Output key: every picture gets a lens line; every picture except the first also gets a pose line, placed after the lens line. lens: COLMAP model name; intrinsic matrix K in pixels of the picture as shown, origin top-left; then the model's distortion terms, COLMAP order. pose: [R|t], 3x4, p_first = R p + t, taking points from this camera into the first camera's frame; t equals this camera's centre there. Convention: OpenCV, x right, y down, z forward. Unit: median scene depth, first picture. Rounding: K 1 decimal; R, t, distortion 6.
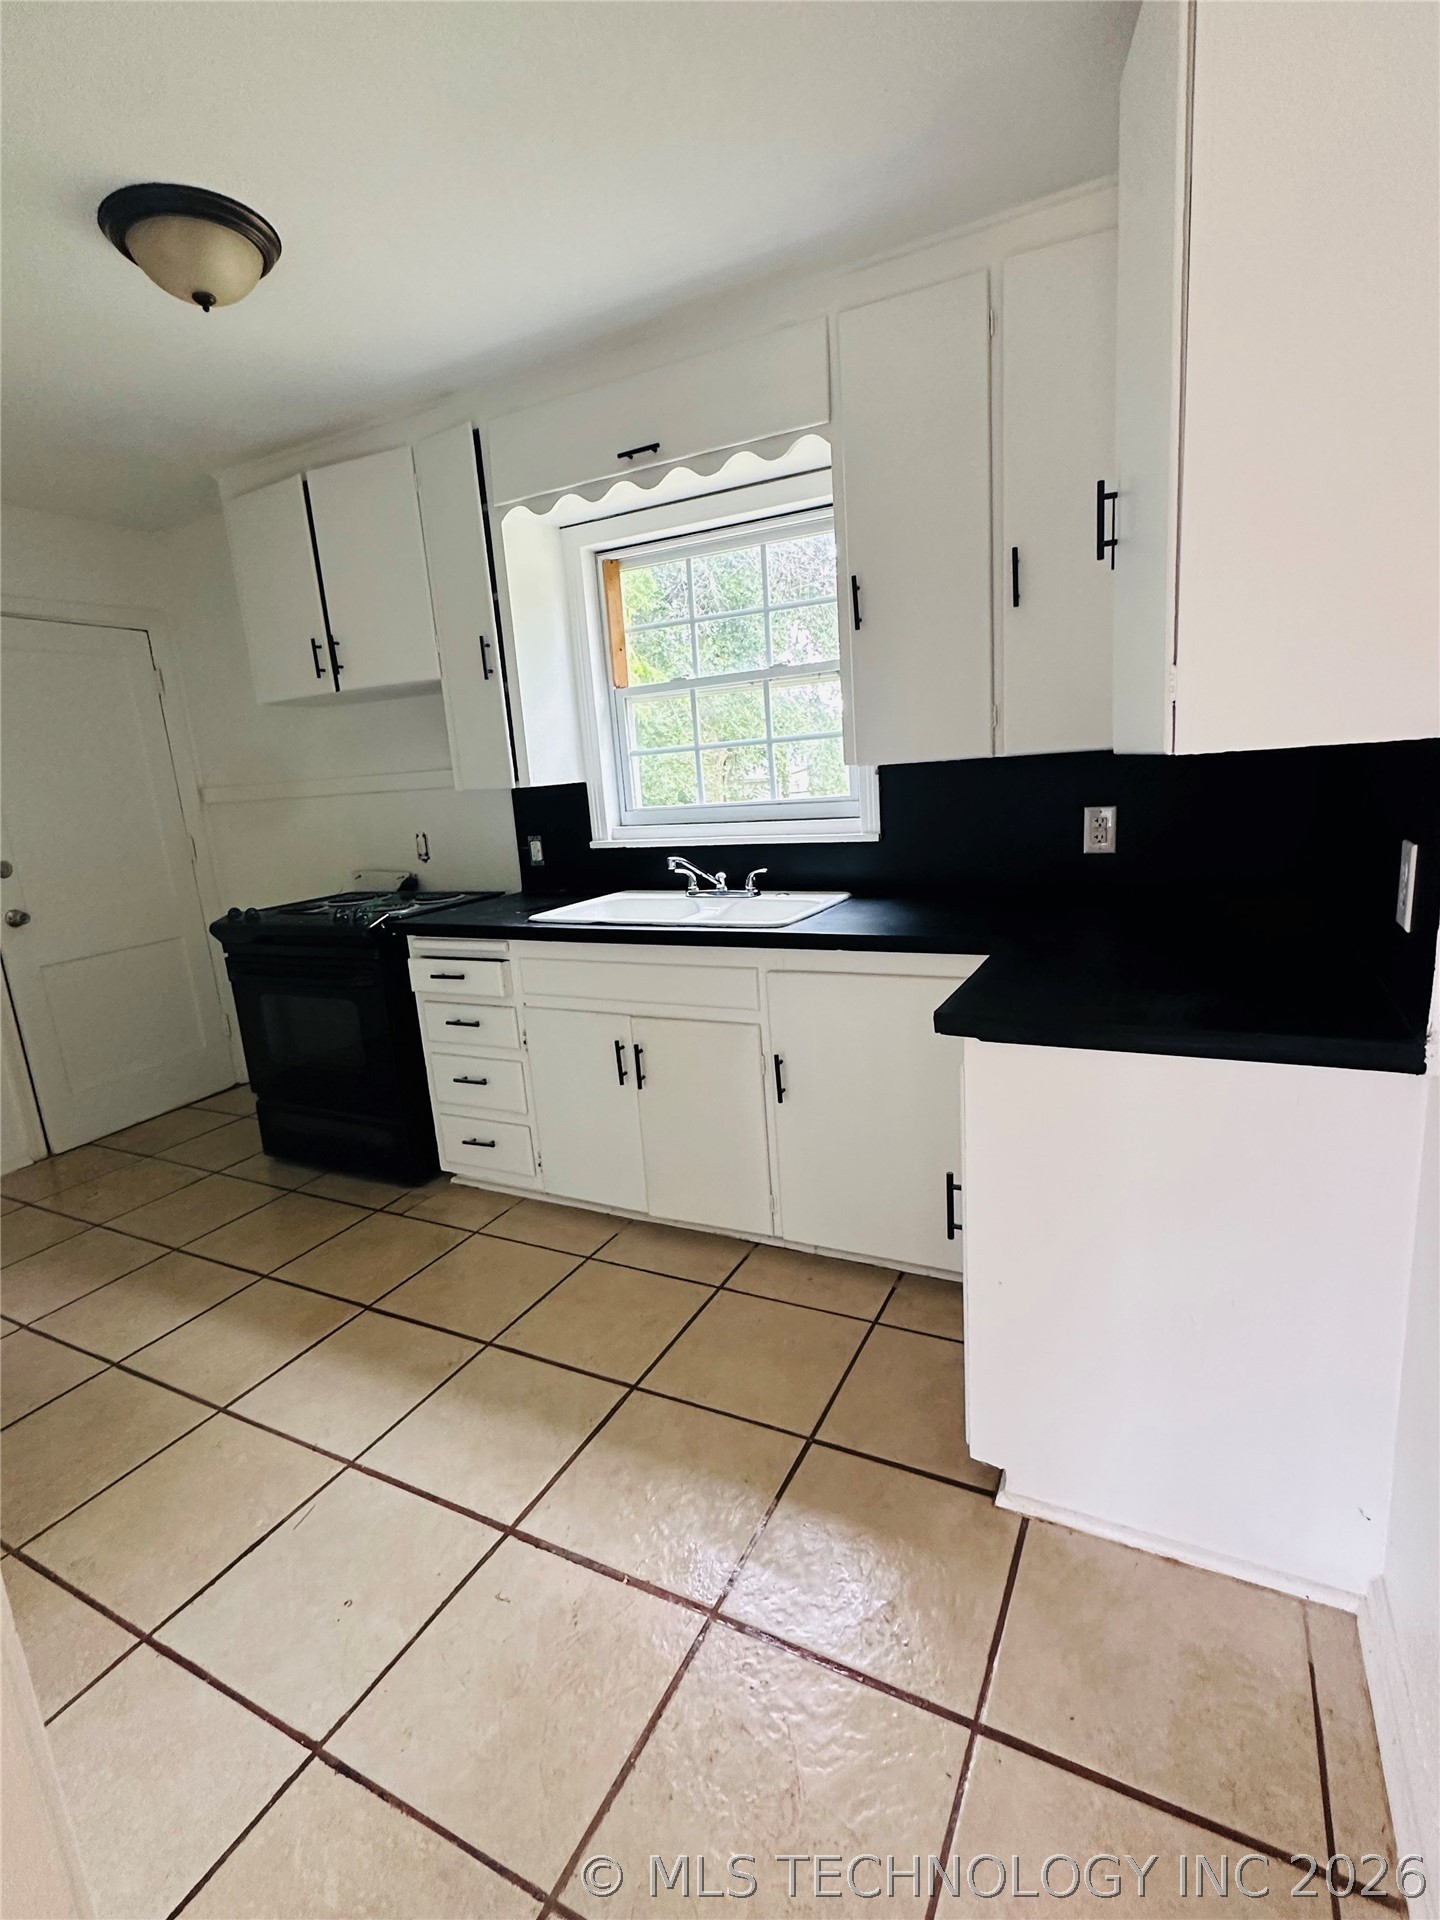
lens RADIAL K [[913.8, 0, 720.6], [0, 913.8, 962.1], [0, 0, 1]] dist [-0.002576, 0.000172]
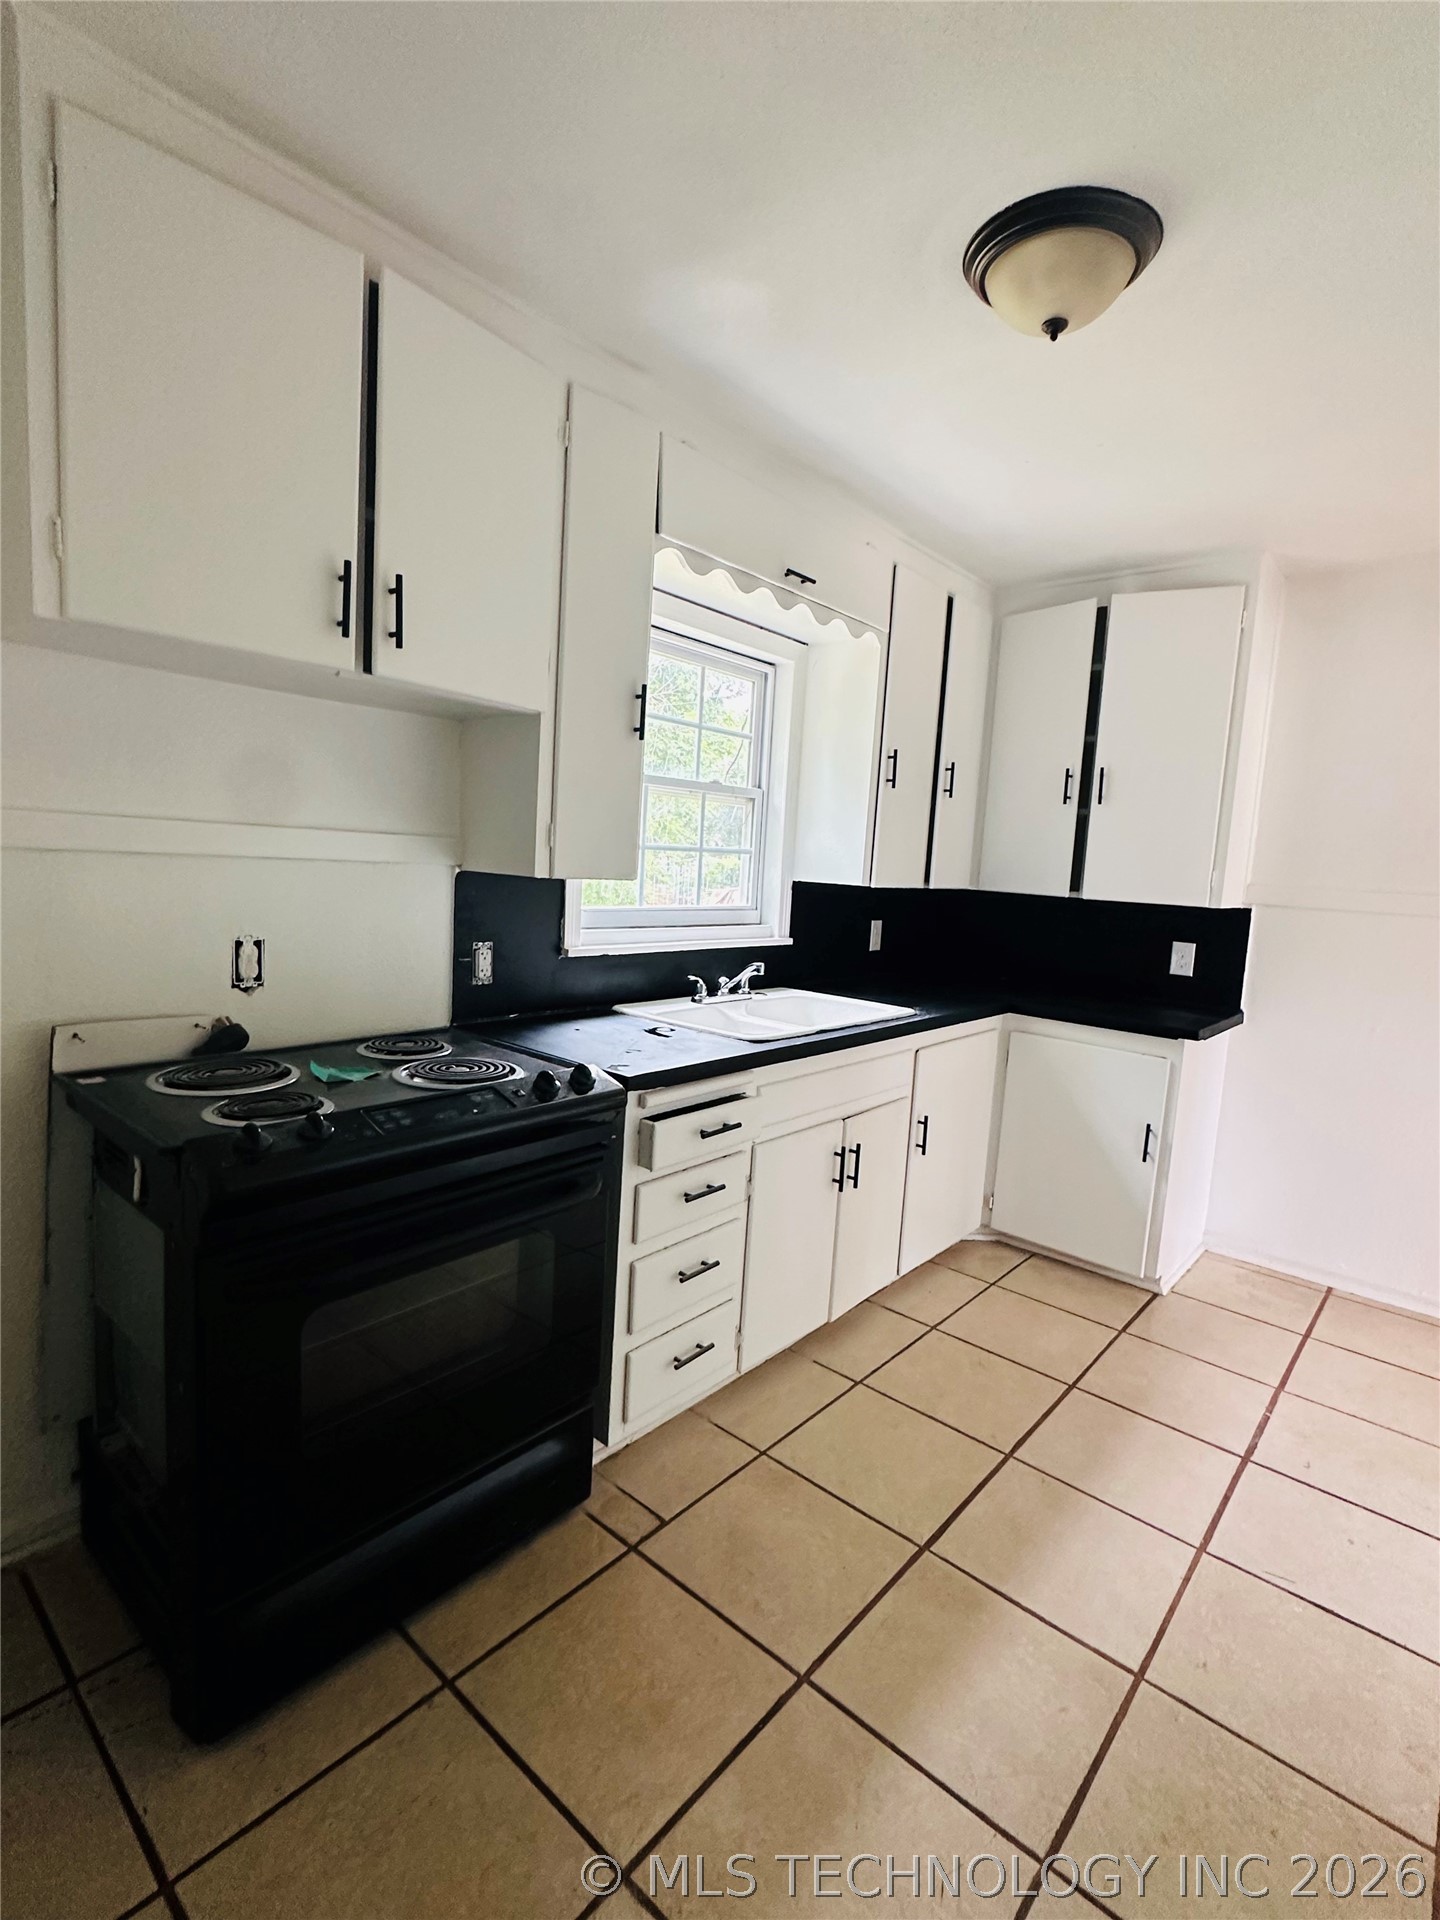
lens RADIAL K [[914.3, 0, 720.0], [0, 914.3, 960.0], [0, 0, 1]] dist [-0.002795, 0.000354]
pose [[0.231563, -0.028959, 0.972389, -1.121602], [0.133481, 0.991049, -0.002273, -0.132560], [-0.963619, 0.130322, 0.233356, 0.888117]]
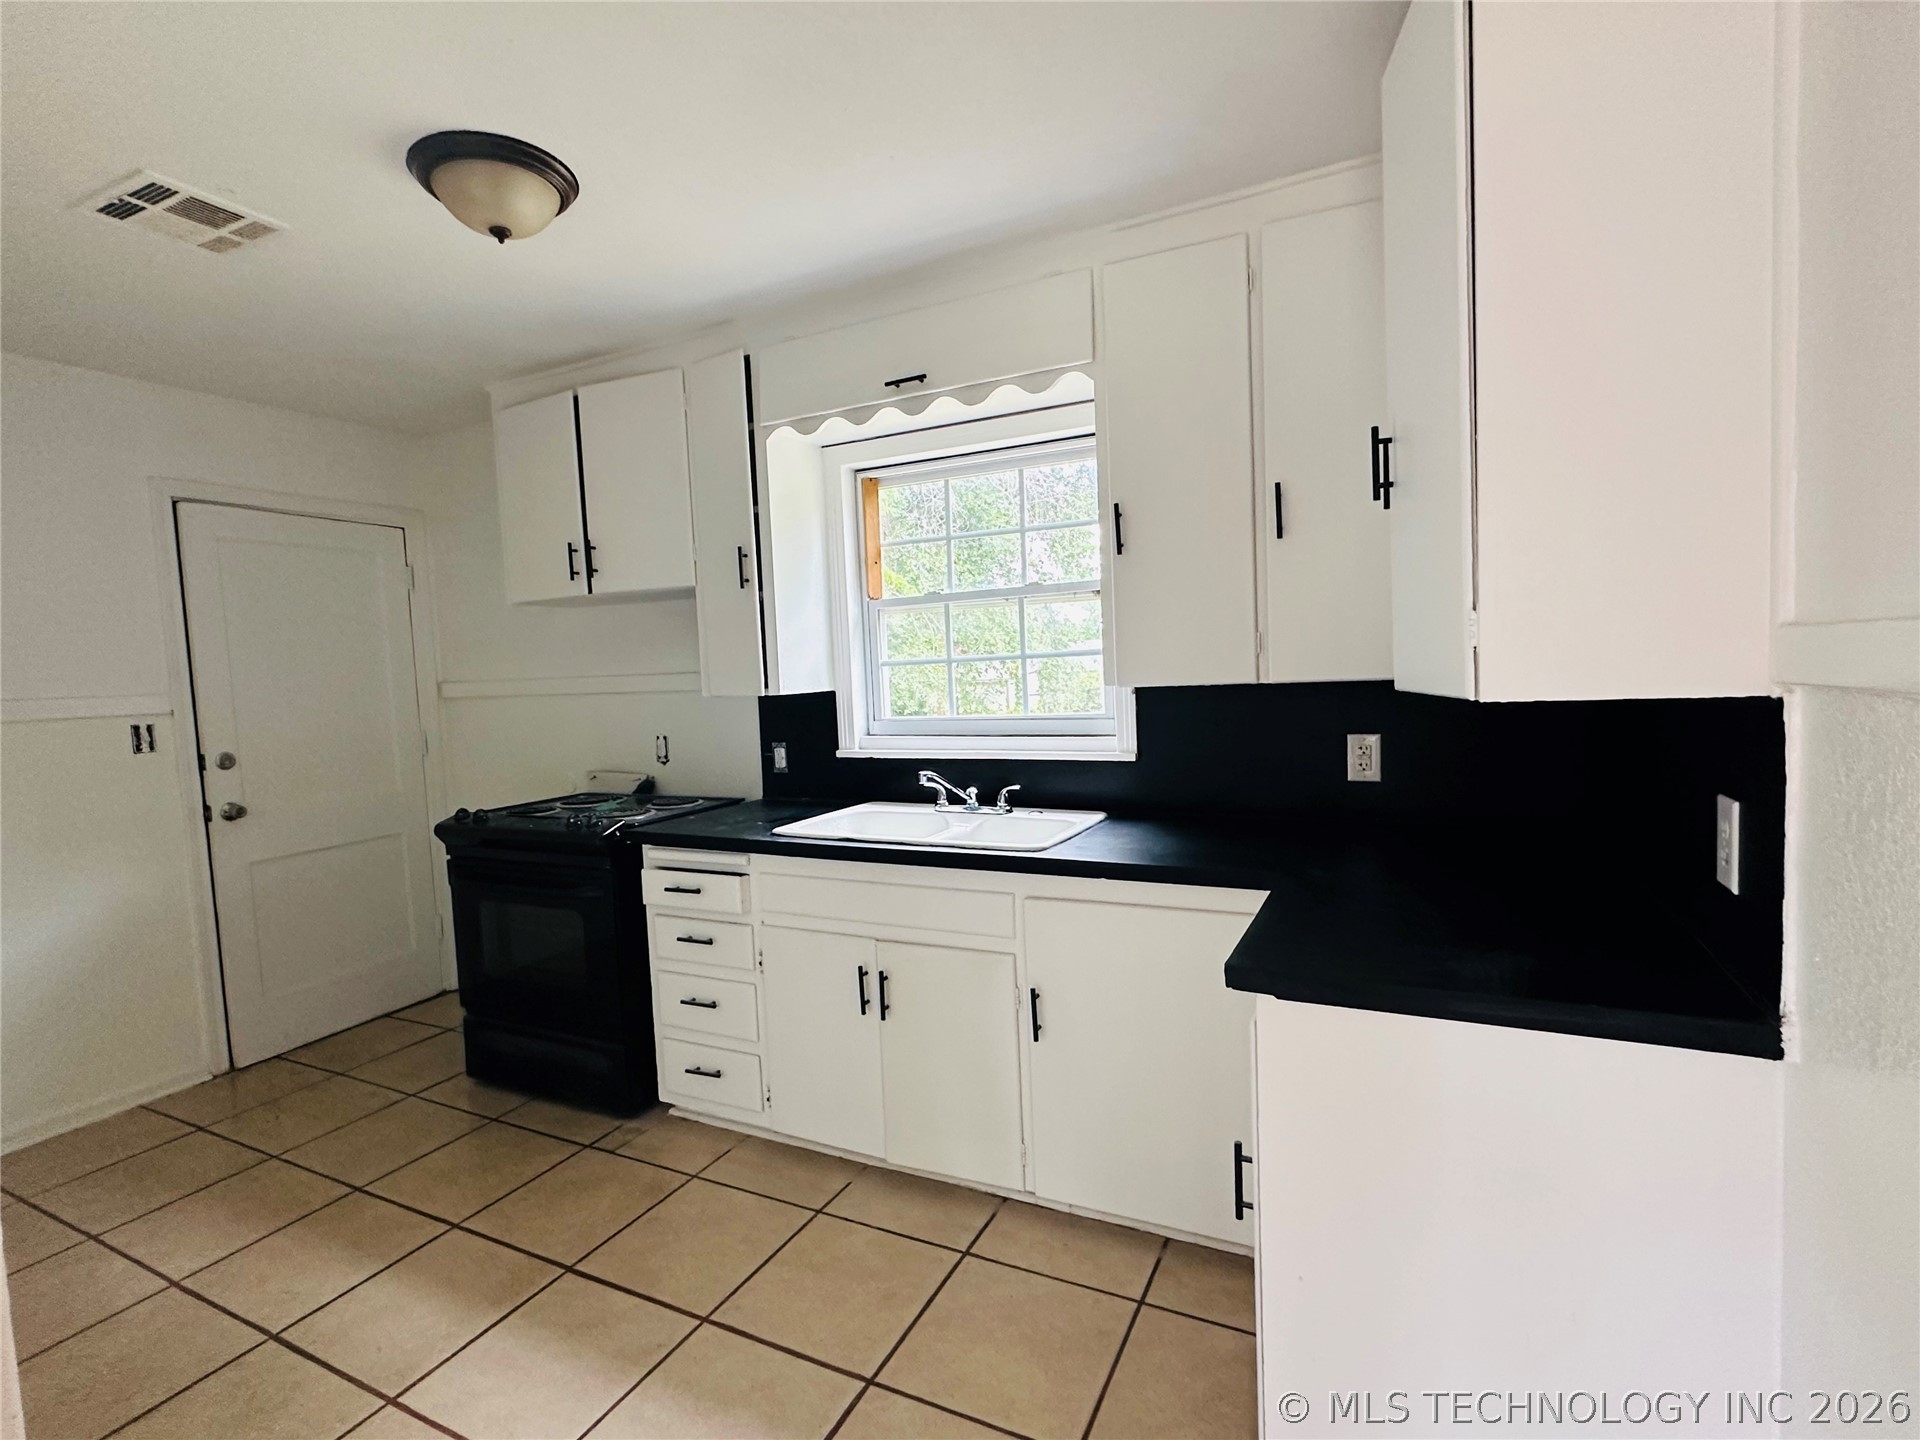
lens RADIAL K [[913.8, 0, 962.1], [0, 913.8, 722.6], [0, 0, 1]] dist [-0.002576, 0.000172]
pose [[0.999511, 0.027601, 0.014694, -0.030412], [-0.025120, 0.988622, -0.148306, -0.025178], [-0.018620, 0.147864, 0.988832, 0.033482]]
